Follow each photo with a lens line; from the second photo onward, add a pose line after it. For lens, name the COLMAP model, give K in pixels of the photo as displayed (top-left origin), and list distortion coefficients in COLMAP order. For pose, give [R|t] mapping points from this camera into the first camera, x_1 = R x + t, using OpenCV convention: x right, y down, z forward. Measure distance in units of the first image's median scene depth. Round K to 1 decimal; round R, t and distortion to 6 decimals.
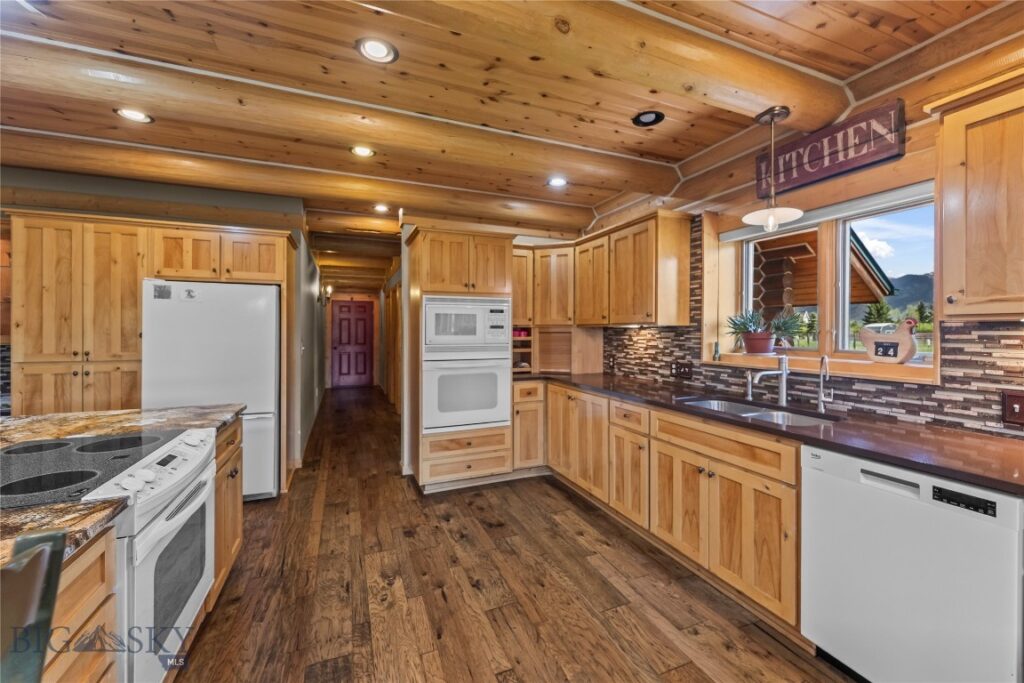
lens RADIAL K [[416.8, 0, 523.5], [0, 416.8, 330.2], [0, 0, 1]] dist [-0.002929, -0.000037]
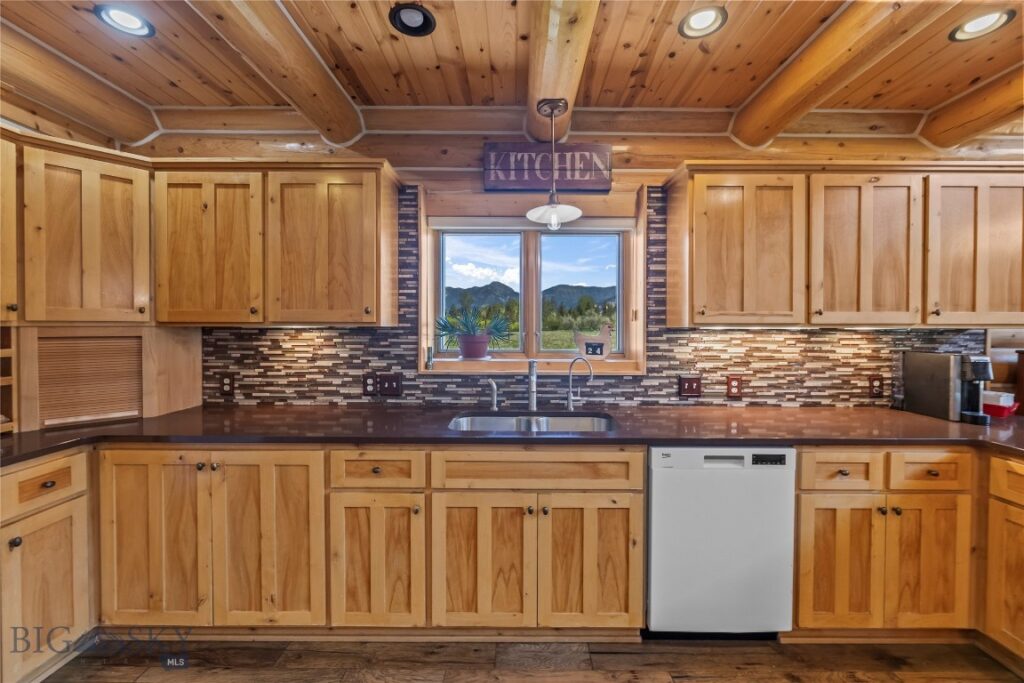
lens RADIAL K [[416.8, 0, 516.8], [0, 416.8, 332.2], [0, 0, 1]] dist [-0.002929, -0.000037]
pose [[0.396939, -0.010866, 0.917781, -0.224000], [-0.004089, 0.999899, 0.013607, -0.012299], [-0.917836, -0.009154, 0.396854, 0.501984]]
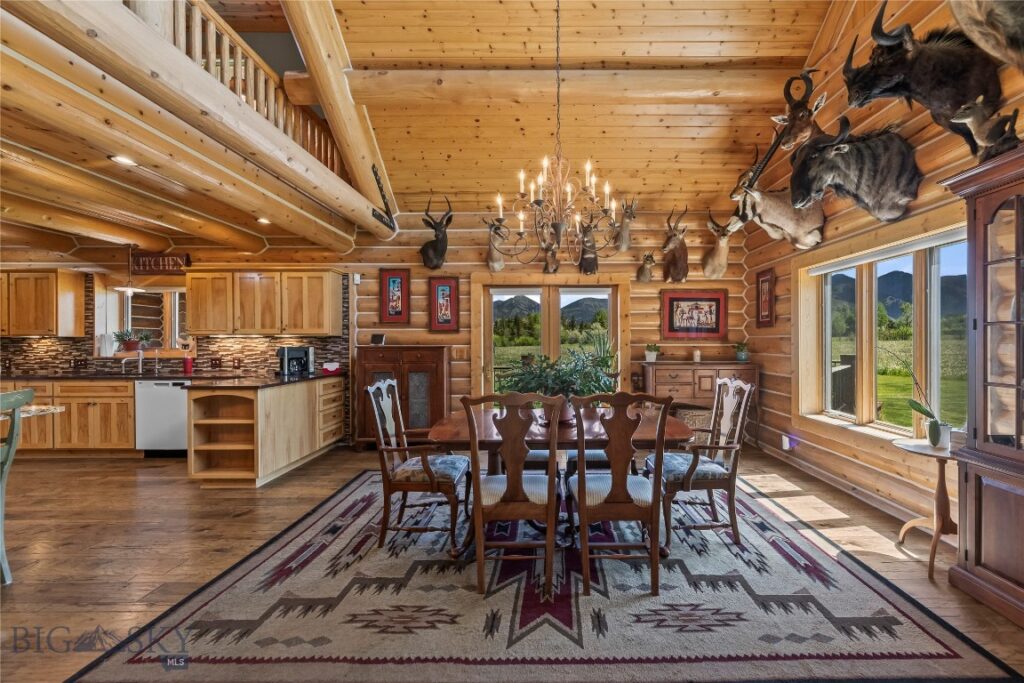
lens RADIAL K [[416.8, 0, 533.1], [0, 416.8, 344.2], [0, 0, 1]] dist [-0.002929, -0.000037]
pose [[0.386805, -0.008152, 0.922125, -0.472783], [0.002766, 0.999967, 0.007680, 0.011581], [-0.922157, -0.000420, 0.386815, -1.388440]]
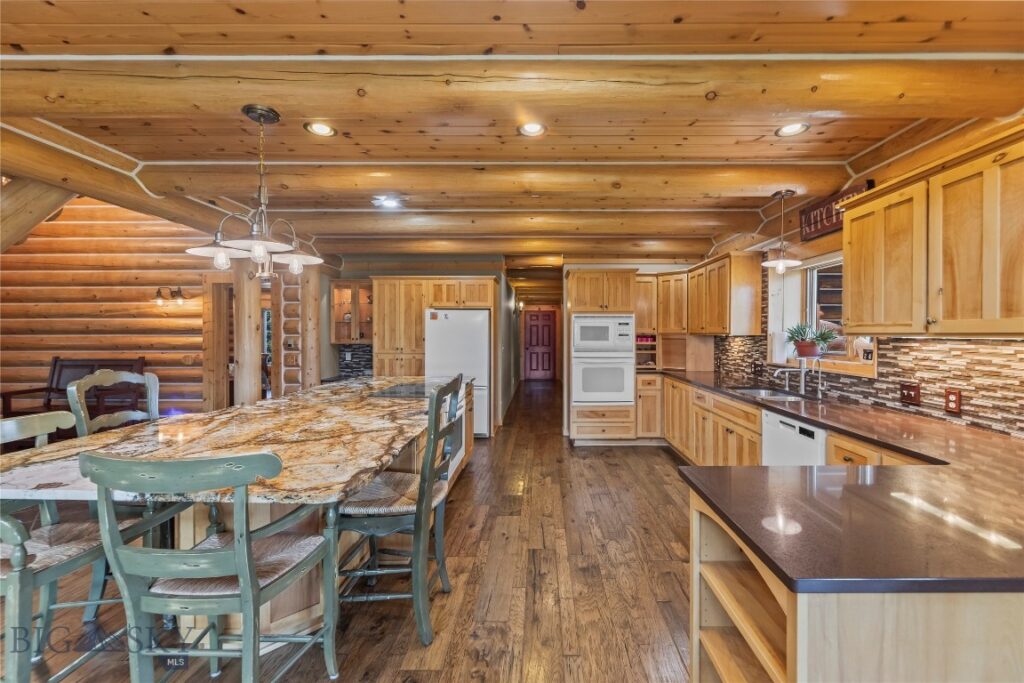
lens RADIAL K [[421.3, 0, 543.2], [0, 421.3, 333.9], [0, 0, 1]] dist [-0.004305, -0.000122]
pose [[0.921791, 0.001638, -0.387685, 0.283617], [-0.000299, 0.999994, 0.003512, -0.019723], [0.387688, -0.003121, 0.921785, -0.507587]]
